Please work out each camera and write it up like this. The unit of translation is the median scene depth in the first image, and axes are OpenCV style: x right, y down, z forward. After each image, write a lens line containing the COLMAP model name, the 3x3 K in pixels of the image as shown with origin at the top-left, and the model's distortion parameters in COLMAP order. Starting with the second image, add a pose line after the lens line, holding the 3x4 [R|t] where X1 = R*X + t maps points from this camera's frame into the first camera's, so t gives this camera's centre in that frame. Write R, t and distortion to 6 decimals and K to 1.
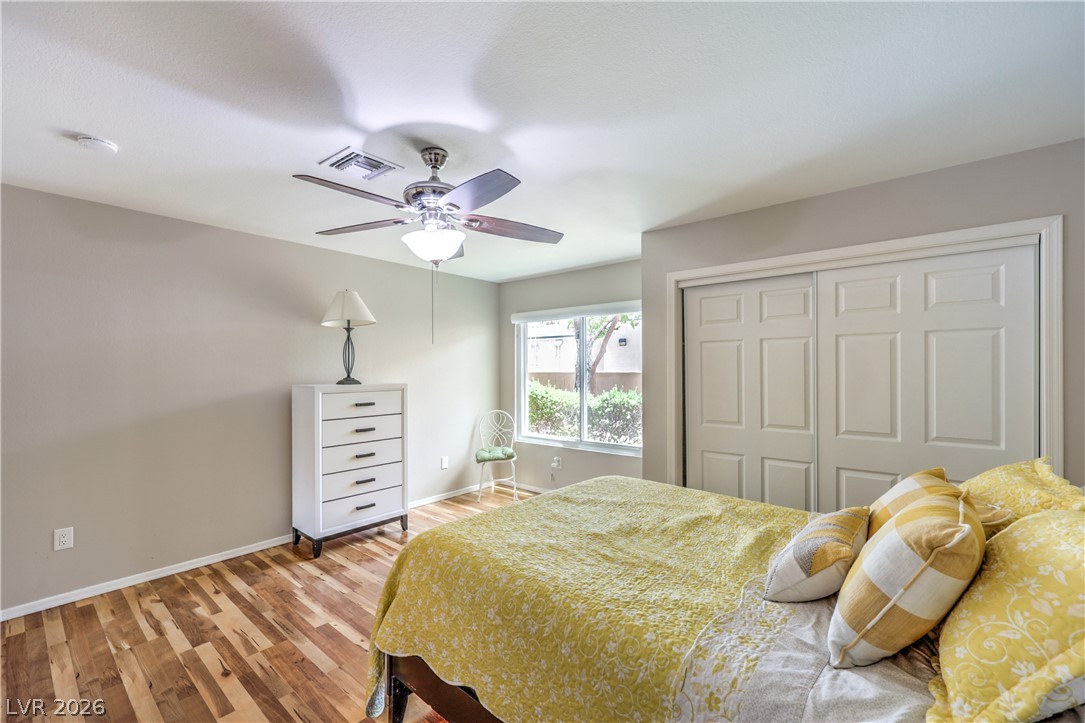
lens RADIAL K [[449.0, 0, 542.3], [0, 449.0, 369.0], [0, 0, 1]] dist [0.000171, 0.000134]
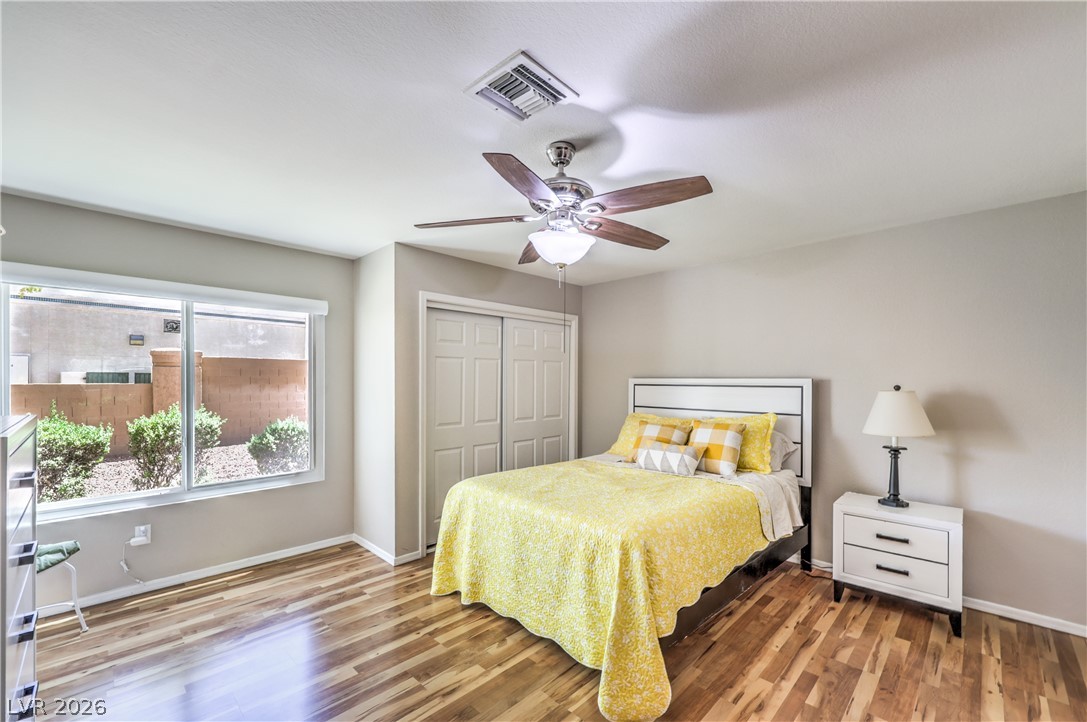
lens RADIAL K [[450.2, 0, 533.2], [0, 450.2, 376.0], [0, 0, 1]] dist [0.001636, 0.000317]
pose [[0.085055, 0.015679, 0.996253, -1.096183], [-0.004129, 0.999873, -0.015383, 0.009119], [-0.996368, -0.002805, 0.085109, 0.912195]]
